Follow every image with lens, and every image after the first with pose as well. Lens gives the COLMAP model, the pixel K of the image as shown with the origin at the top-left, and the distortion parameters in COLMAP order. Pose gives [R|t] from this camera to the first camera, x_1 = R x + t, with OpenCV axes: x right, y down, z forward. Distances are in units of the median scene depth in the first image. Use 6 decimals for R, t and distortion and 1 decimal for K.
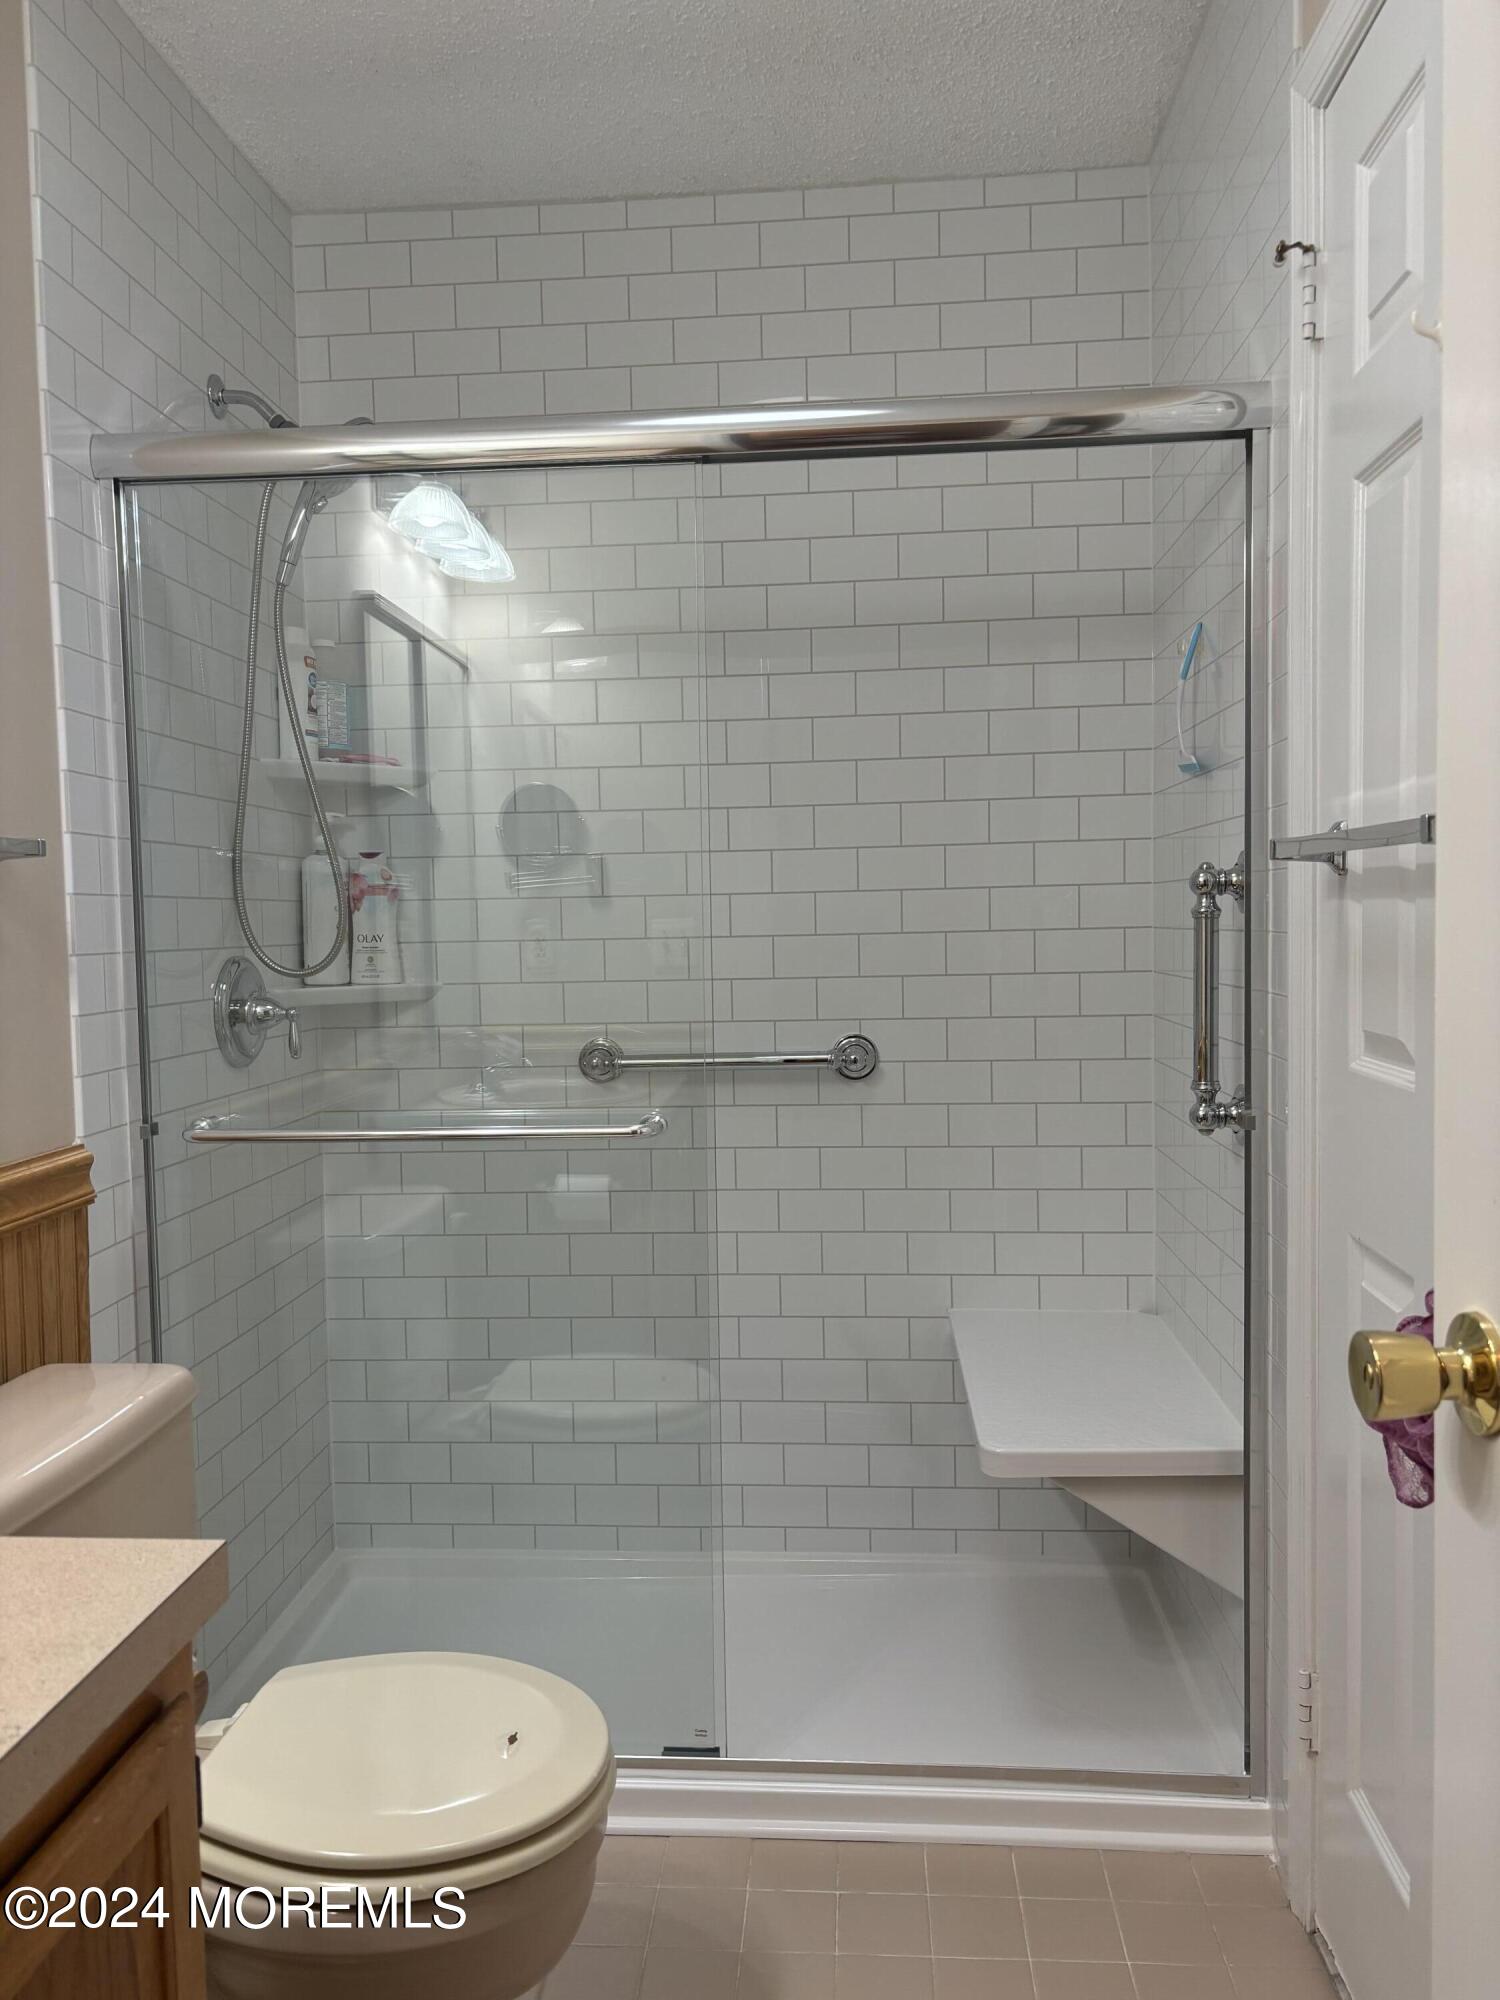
lens RADIAL K [[1567.6, 0, 750.0], [0, 1567.6, 1000.0], [0, 0, 1]] dist [0.050345, -0.047145]
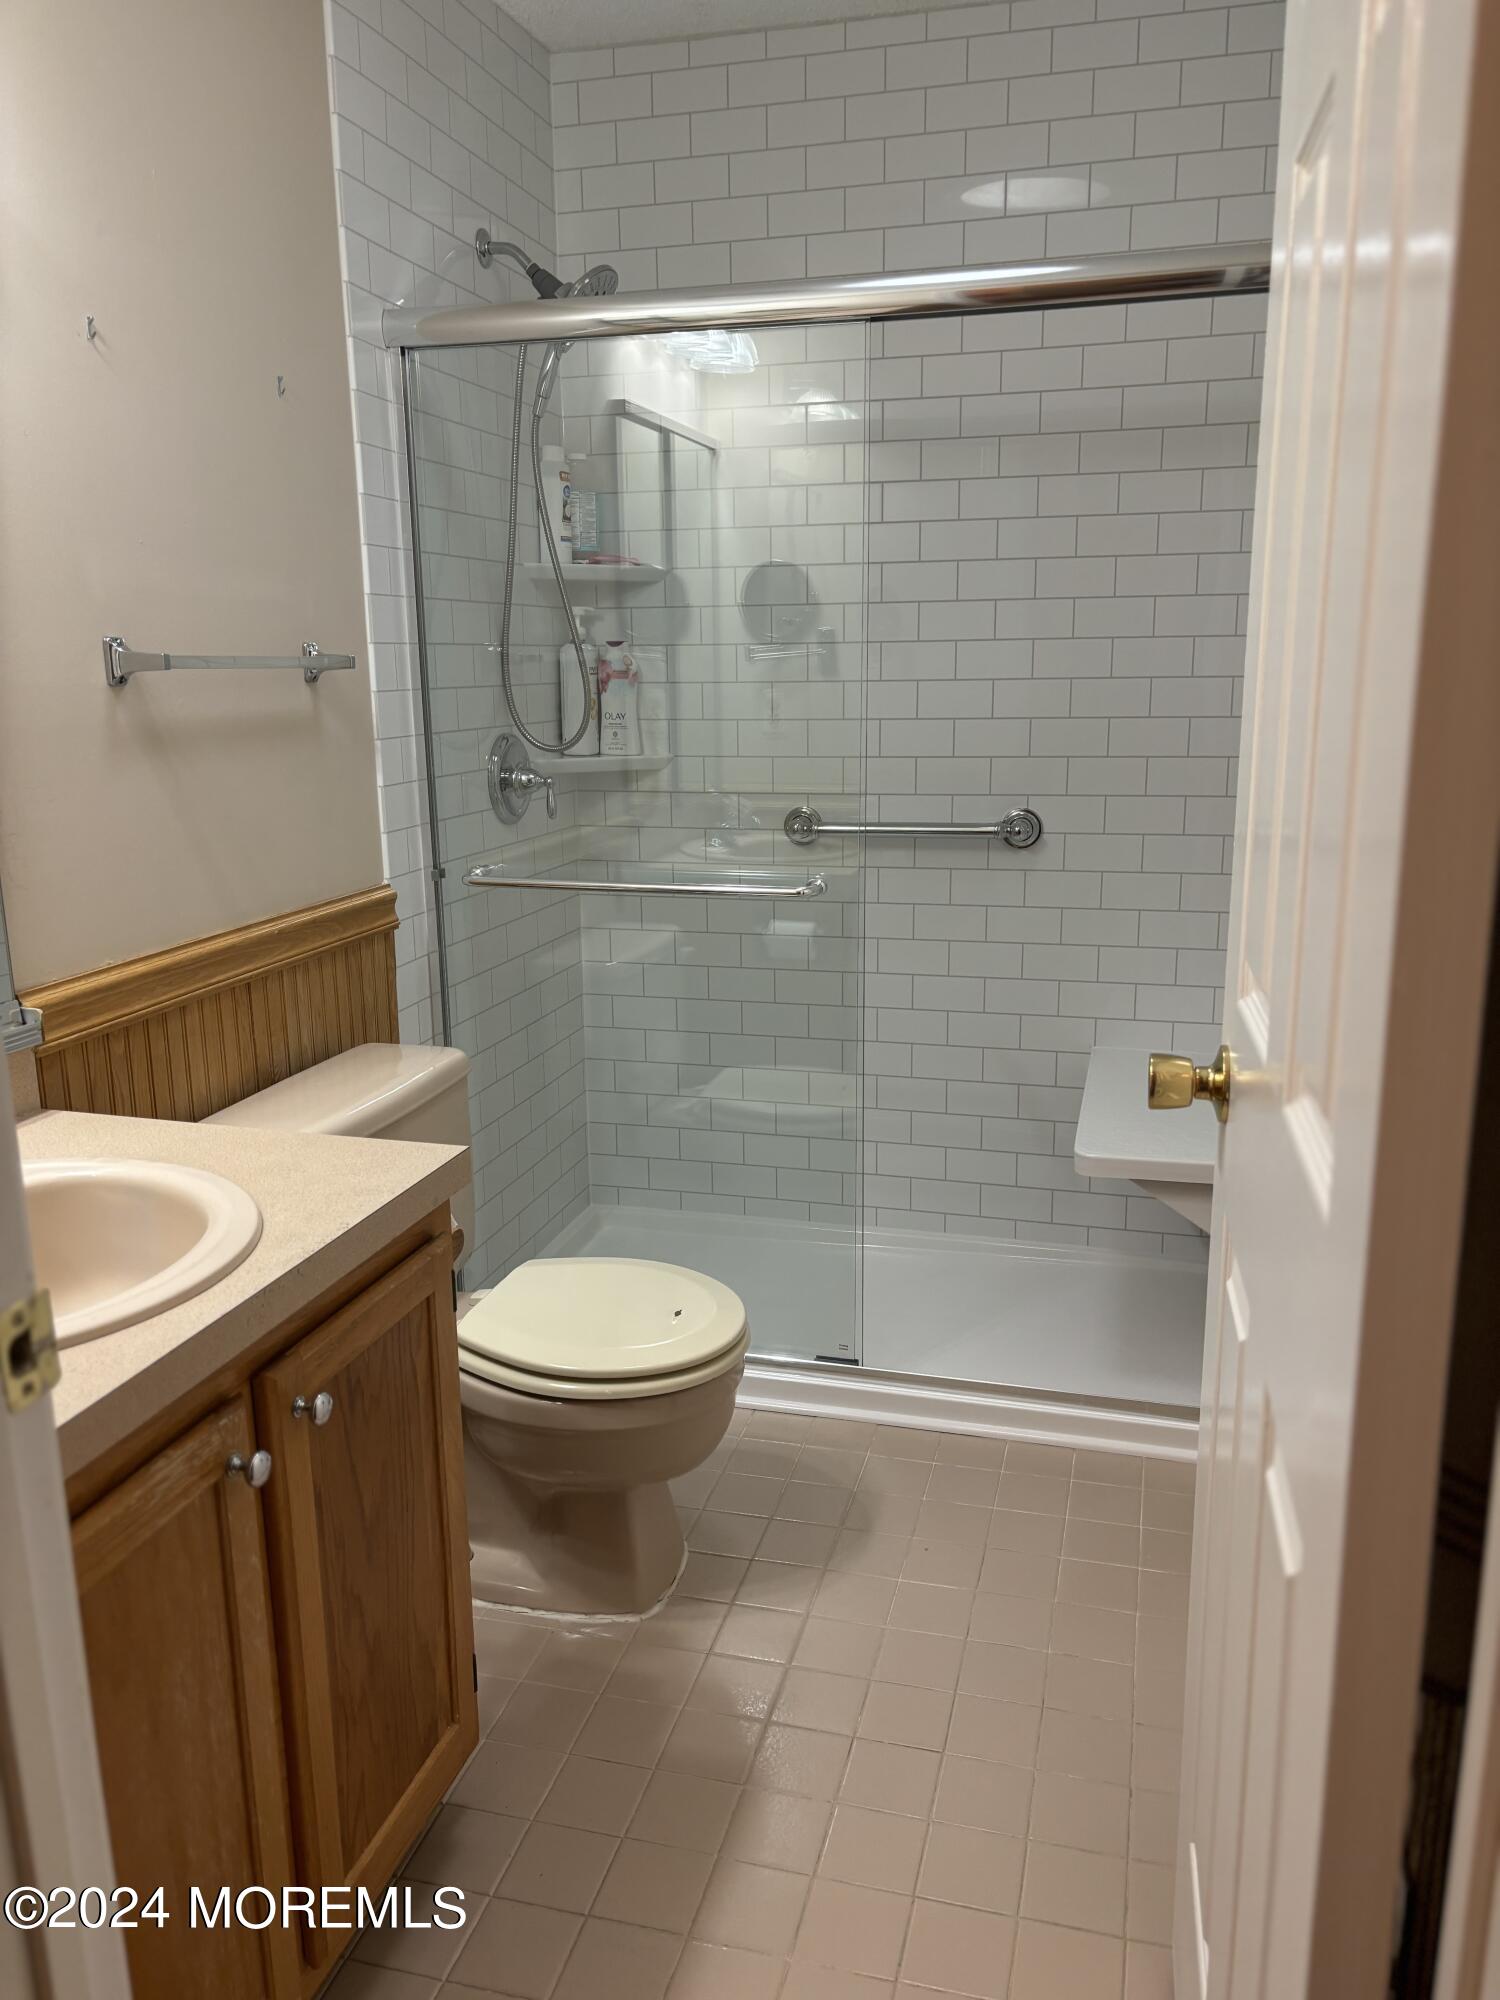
lens RADIAL K [[1523.0, 0, 758.4], [0, 1523.0, 1011.2], [0, 0, 1]] dist [0.100603, -0.116456]
pose [[0.984454, 0.051878, -0.167806, 0.081040], [-0.021714, 0.984003, 0.176823, -0.029309], [0.174294, -0.170431, 0.969832, -0.166176]]
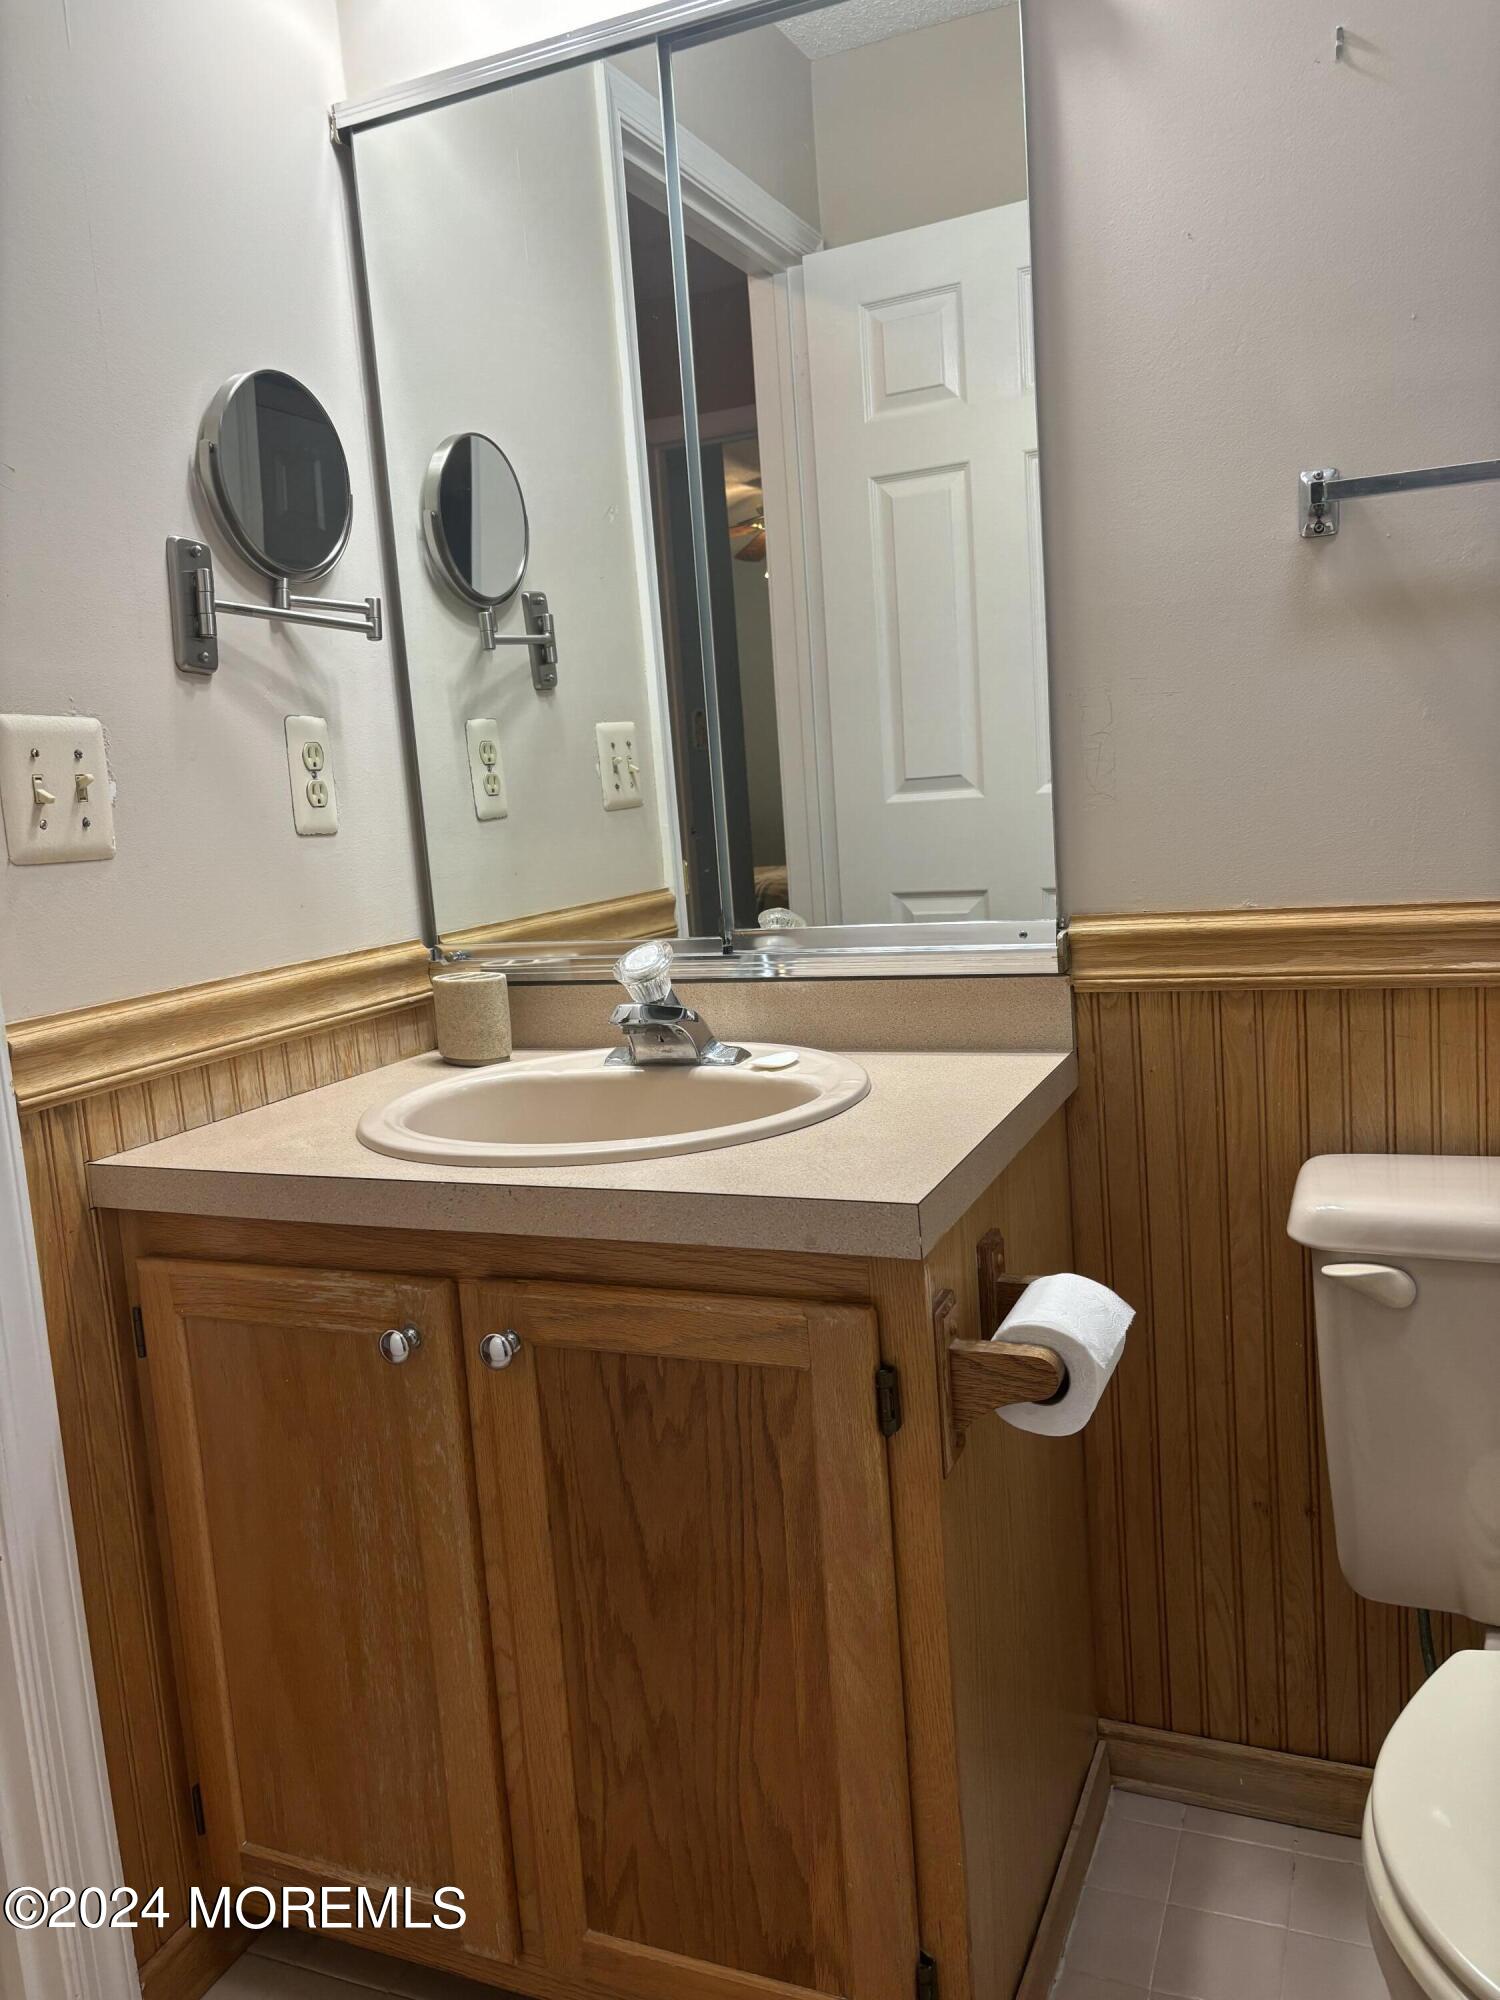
lens RADIAL K [[1523.0, 0, 758.4], [0, 1523.0, 1011.2], [0, 0, 1]] dist [0.100603, -0.116456]
pose [[-0.311080, 0.177464, -0.933668, 0.237029], [0.024989, 0.983599, 0.178629, 0.014345], [0.950055, 0.032236, -0.310413, 0.473681]]
